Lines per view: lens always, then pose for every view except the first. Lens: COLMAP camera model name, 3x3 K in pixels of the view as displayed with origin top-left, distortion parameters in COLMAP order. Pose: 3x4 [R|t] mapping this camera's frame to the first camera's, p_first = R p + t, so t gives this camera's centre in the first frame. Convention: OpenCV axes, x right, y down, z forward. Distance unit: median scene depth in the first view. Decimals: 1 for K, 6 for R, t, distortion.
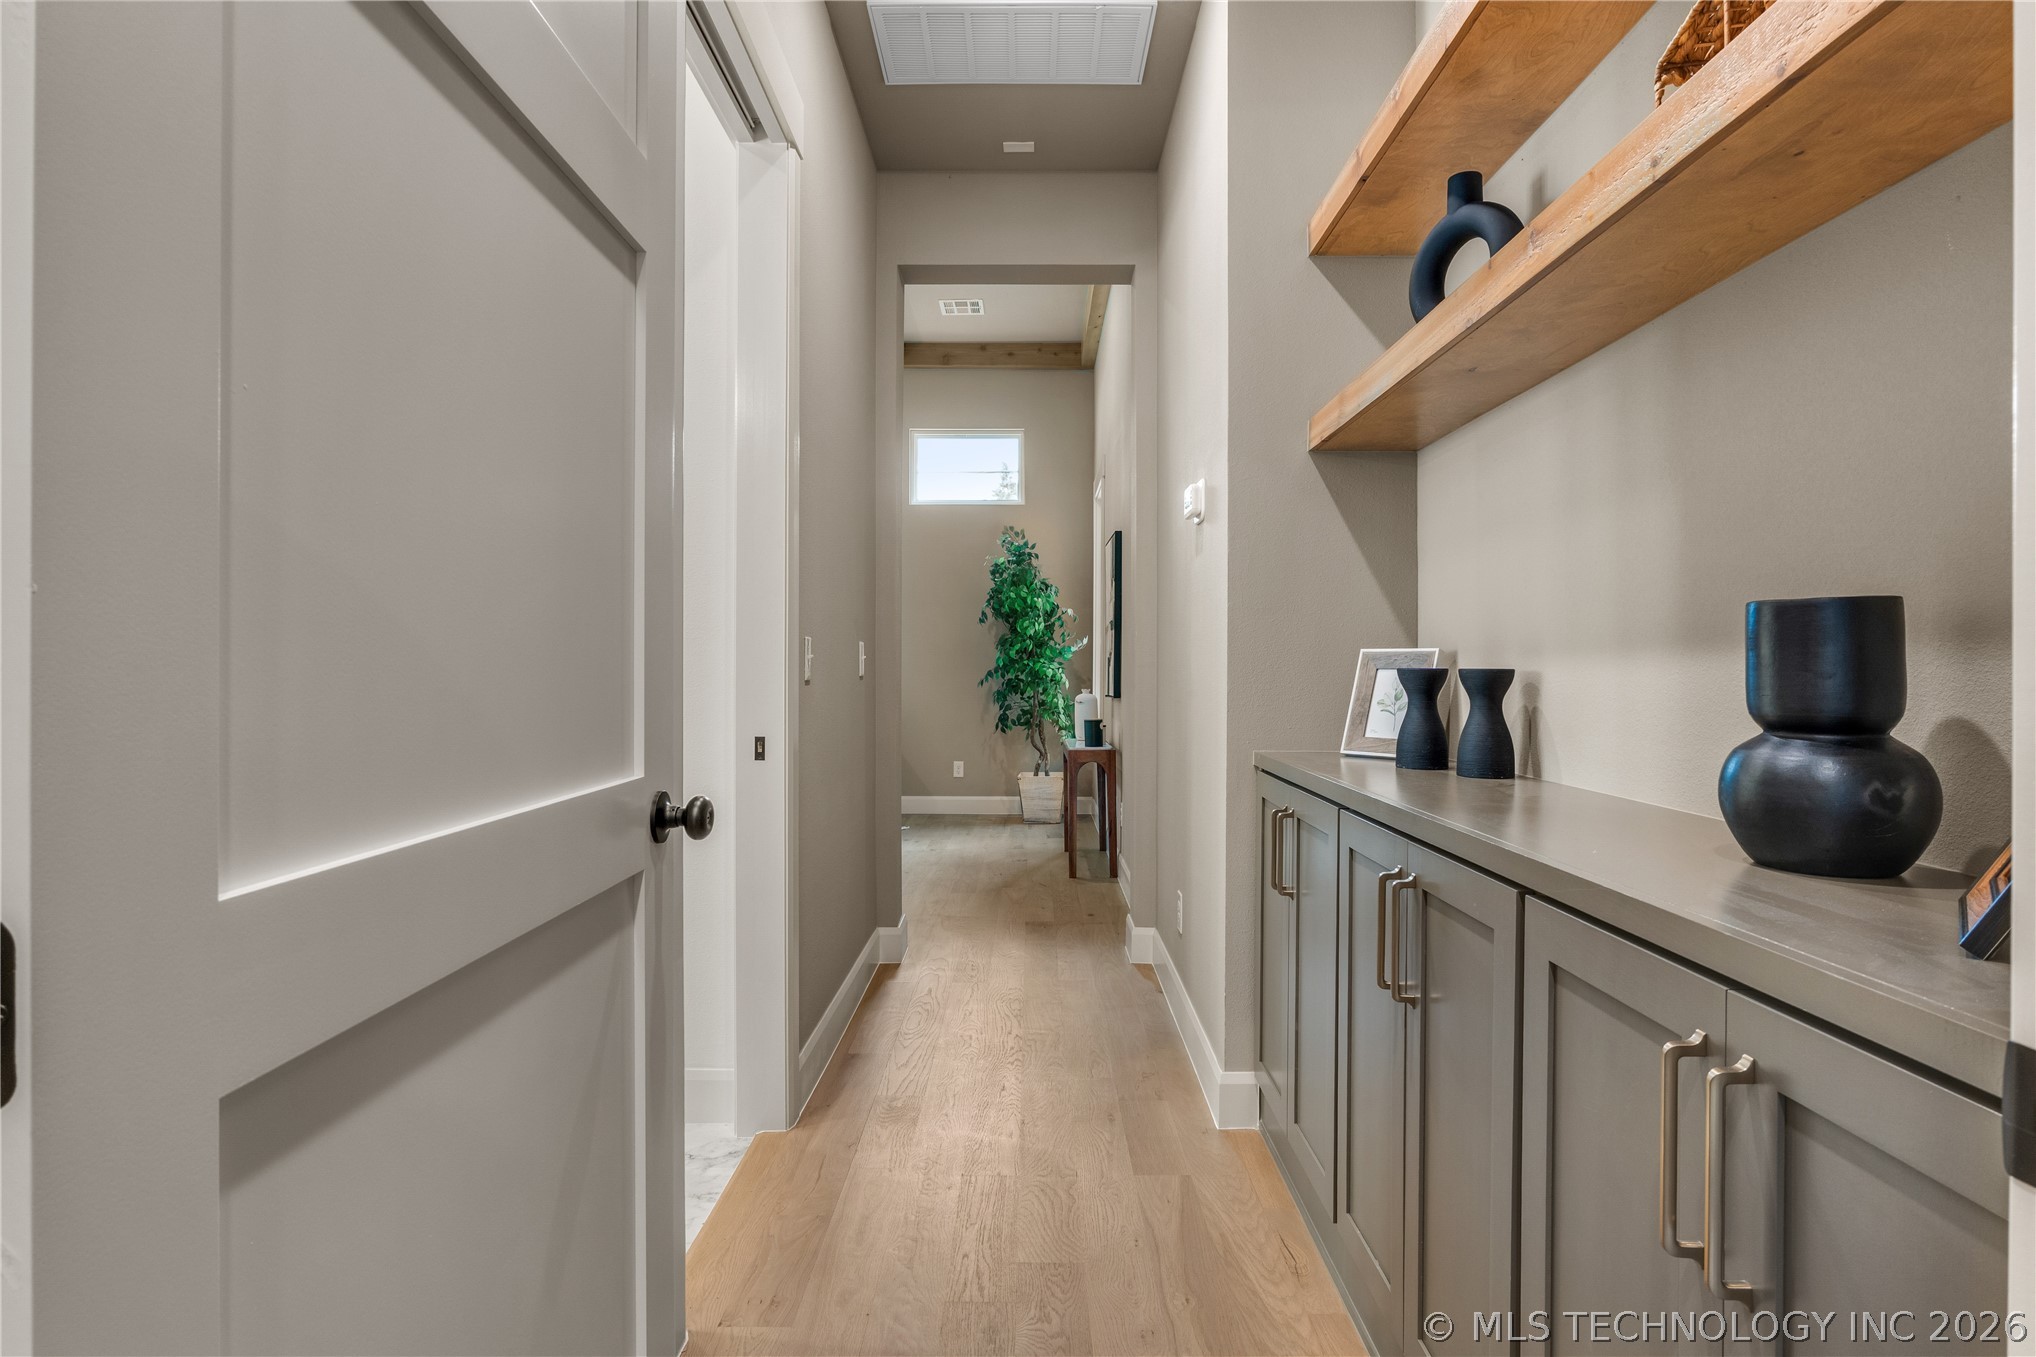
lens RADIAL K [[1112.3, 0, 1018.1], [0, 1112.3, 675.3], [0, 0, 1]] dist [-0.006367, 0.000551]
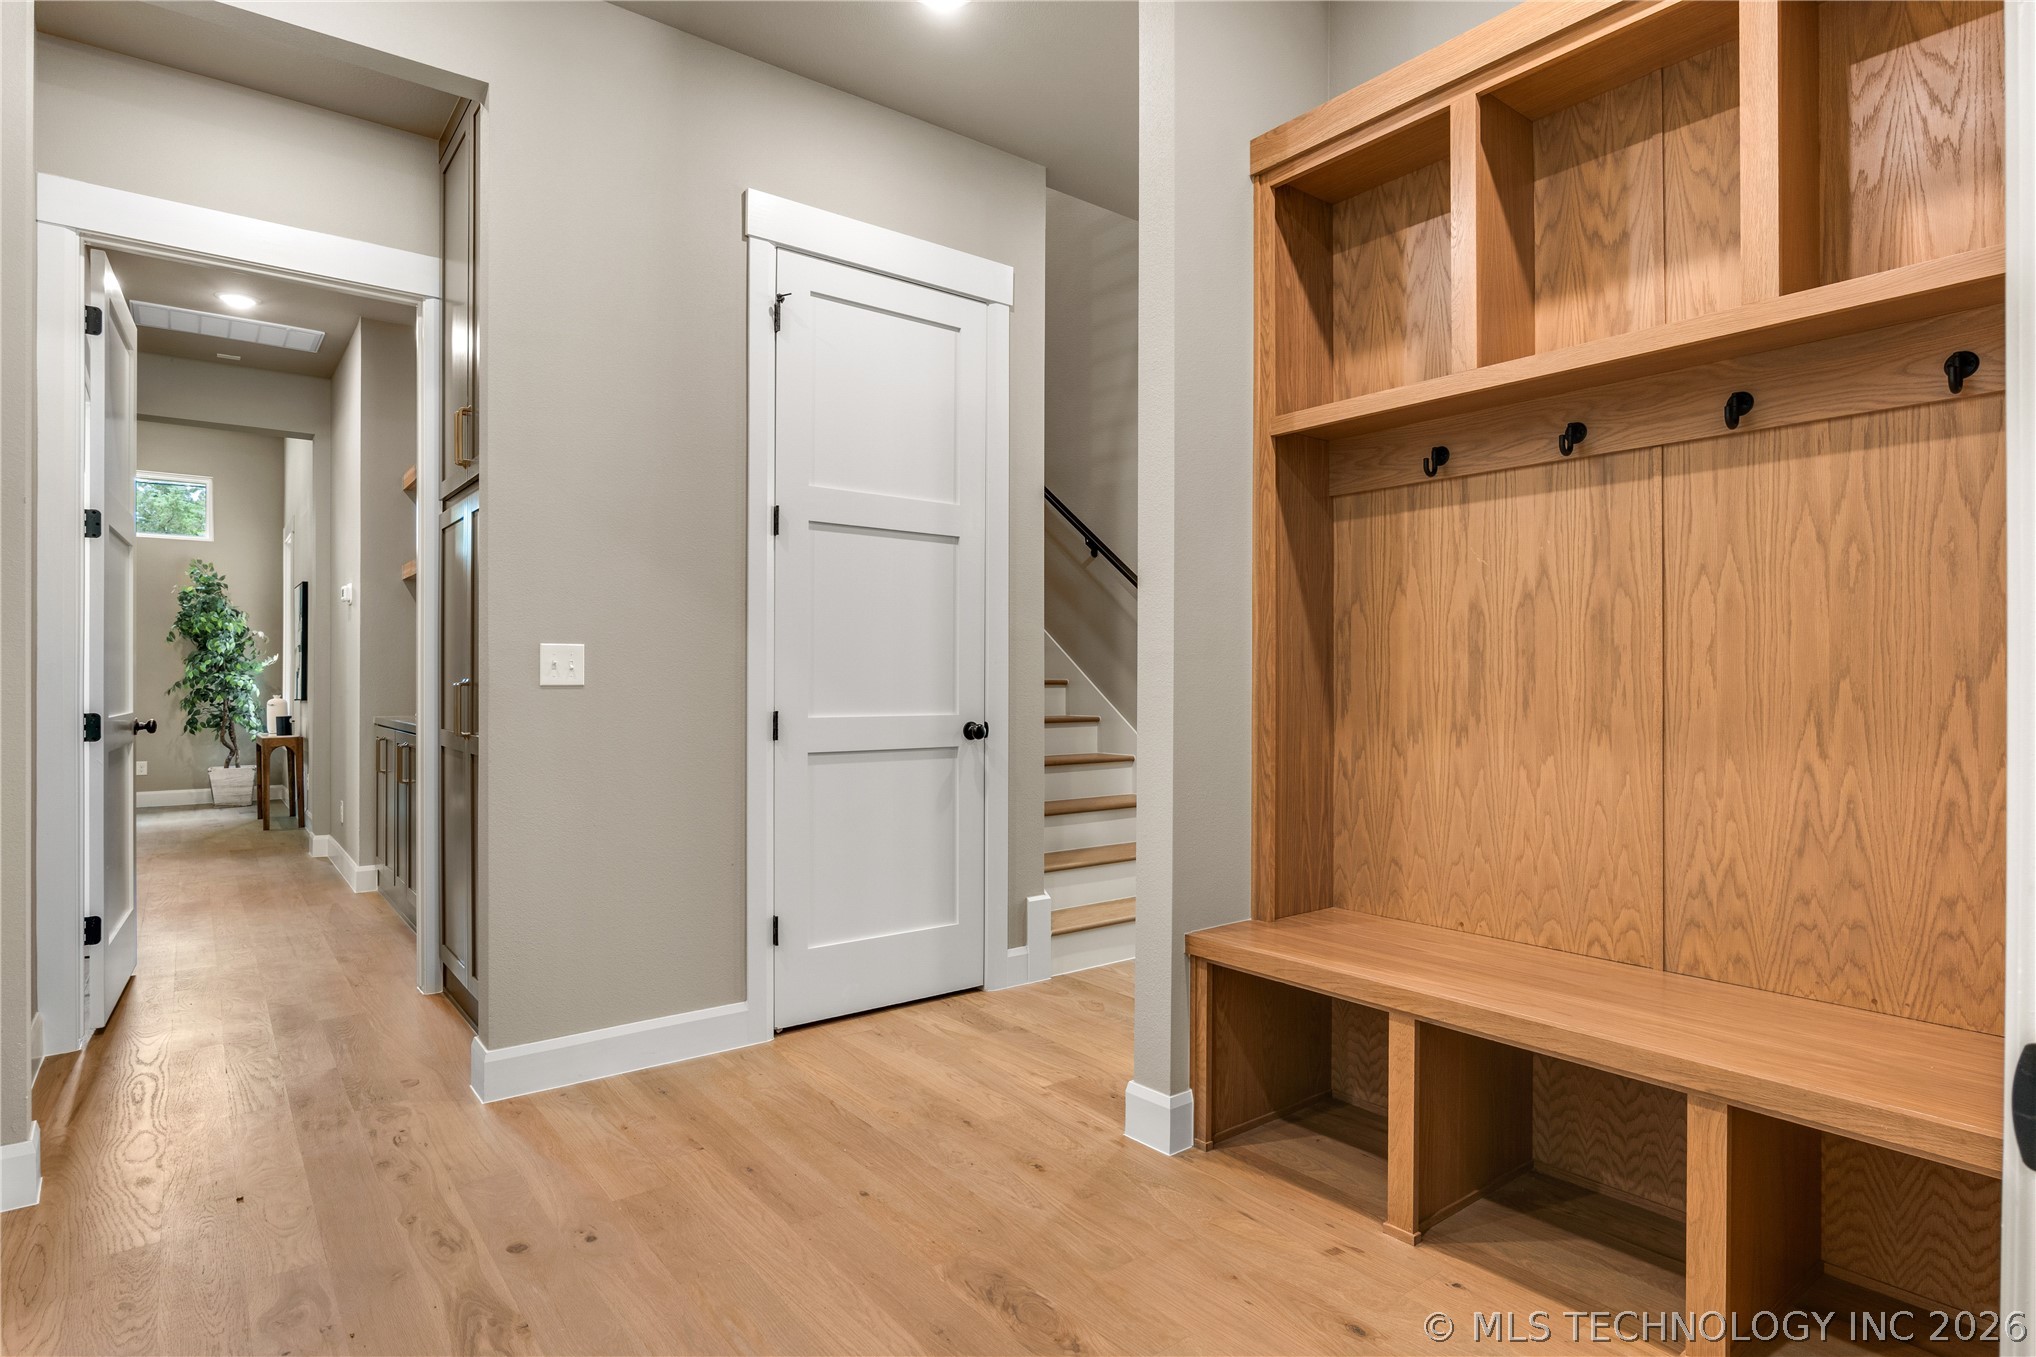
lens RADIAL K [[1112.3, 0, 1059.0], [0, 1112.3, 684.7], [0, 0, 1]] dist [-0.006367, 0.000551]
pose [[0.778847, -0.003555, 0.627204, -0.035411], [0.005689, 0.999983, -0.001396, 0.006039], [-0.627188, 0.004655, 0.778854, -0.518790]]
